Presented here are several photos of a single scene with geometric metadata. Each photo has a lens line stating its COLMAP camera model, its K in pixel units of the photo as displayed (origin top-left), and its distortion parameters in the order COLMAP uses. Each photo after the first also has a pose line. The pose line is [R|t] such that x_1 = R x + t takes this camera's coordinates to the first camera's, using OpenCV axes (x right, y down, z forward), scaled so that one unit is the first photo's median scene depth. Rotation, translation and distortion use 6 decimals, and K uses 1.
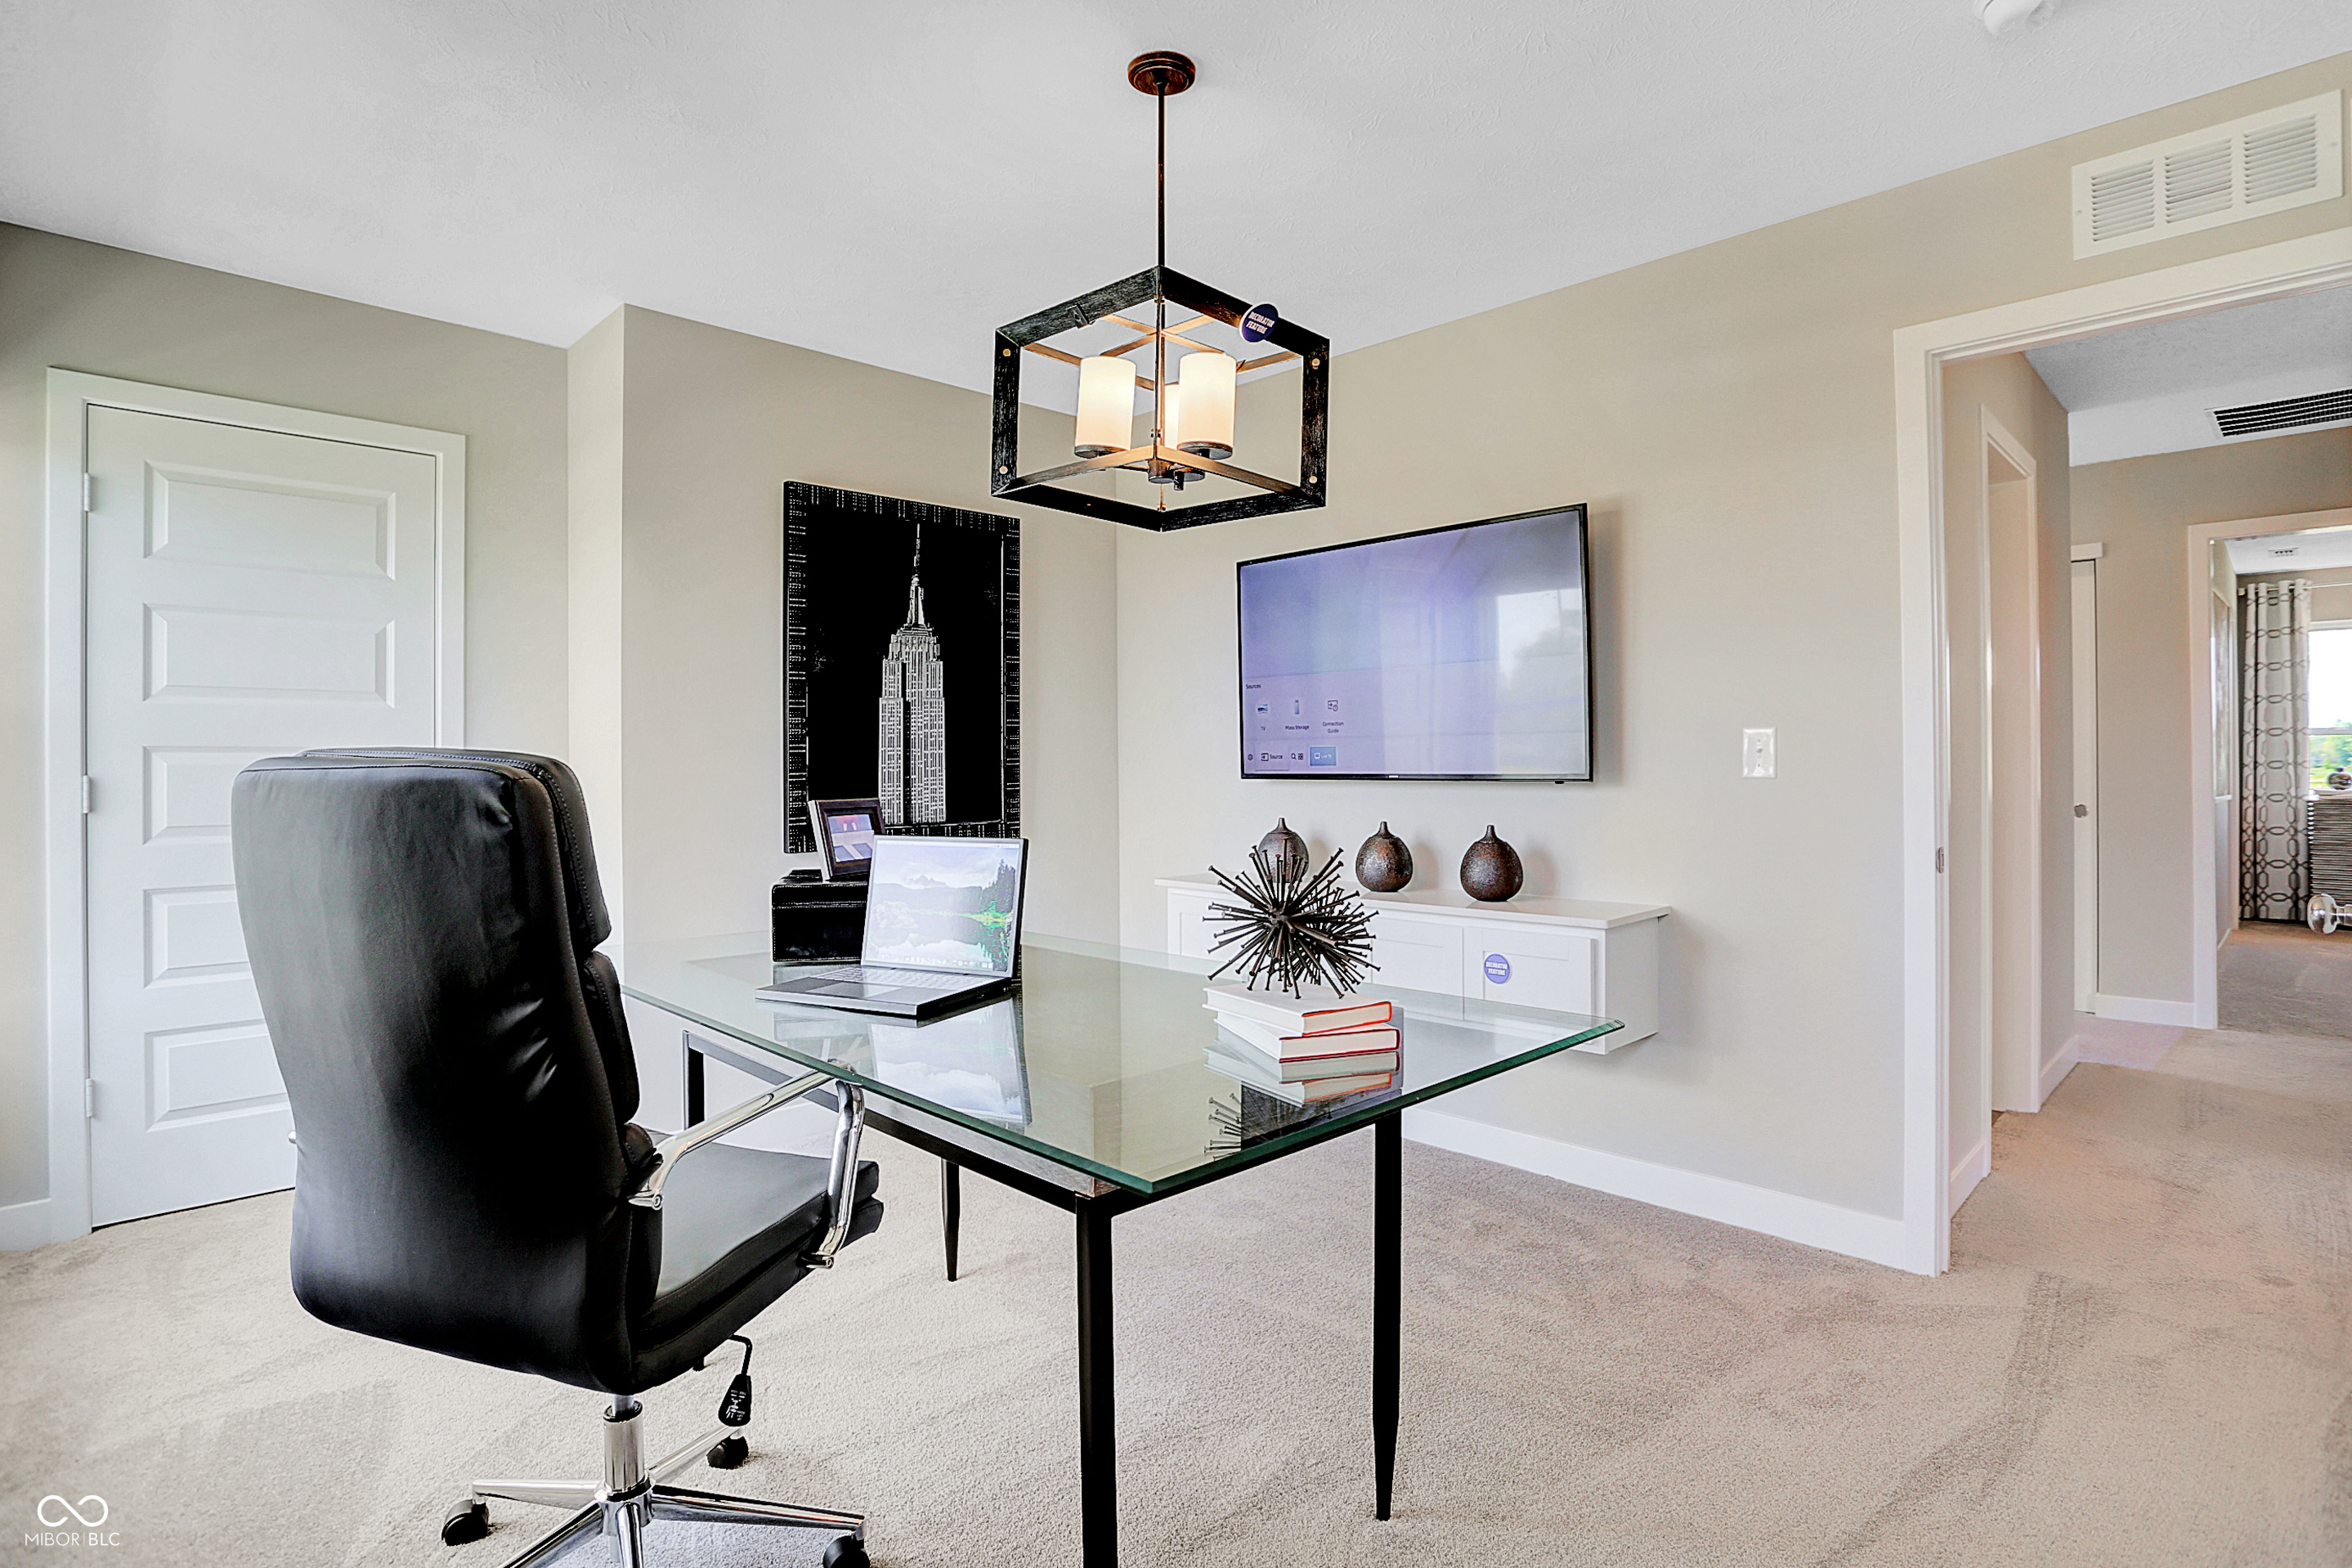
lens RADIAL K [[1150.3, 0, 1192.5], [0, 1150.3, 765.9], [0, 0, 1]] dist [-0.063664, 0.025615]
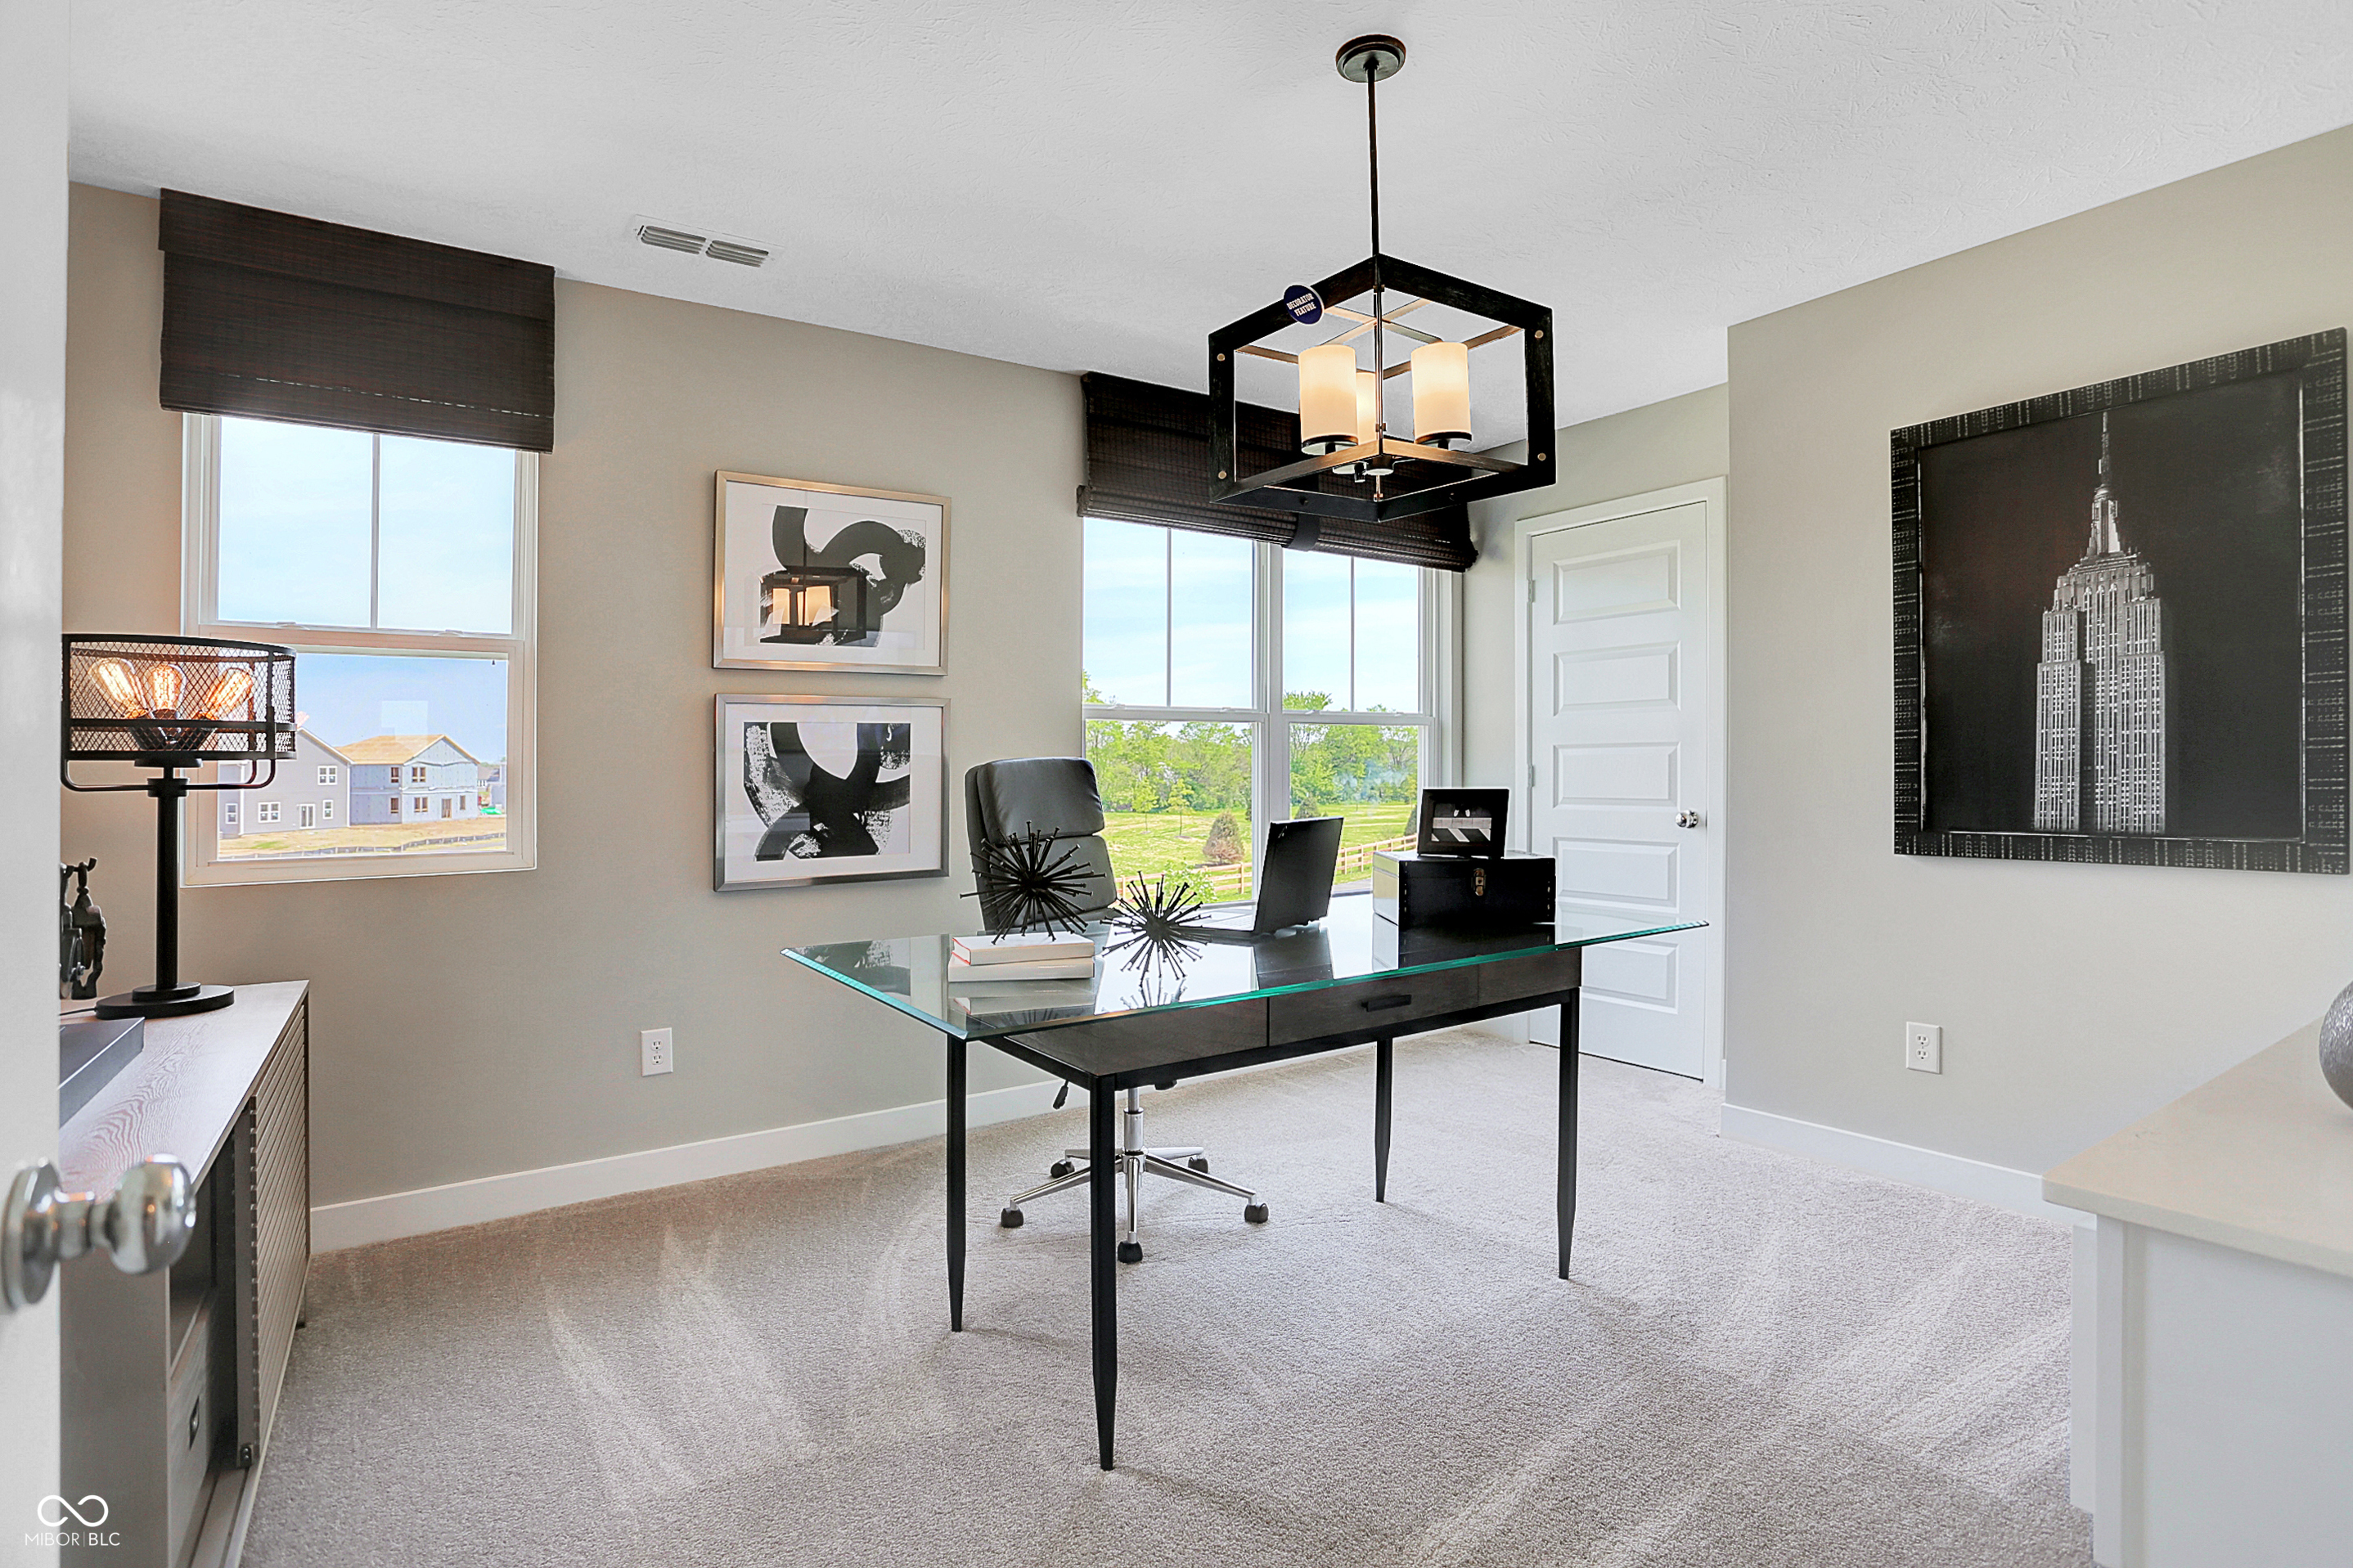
lens RADIAL K [[1150.6, 0, 1193.0], [0, 1150.6, 765.9], [0, 0, 1]] dist [-0.063664, 0.025615]
pose [[-0.165504, 0.006426, -0.986188, 0.544444], [0.009031, 0.999947, 0.005000, -0.000357], [0.986168, -0.008079, -0.165553, 0.559960]]
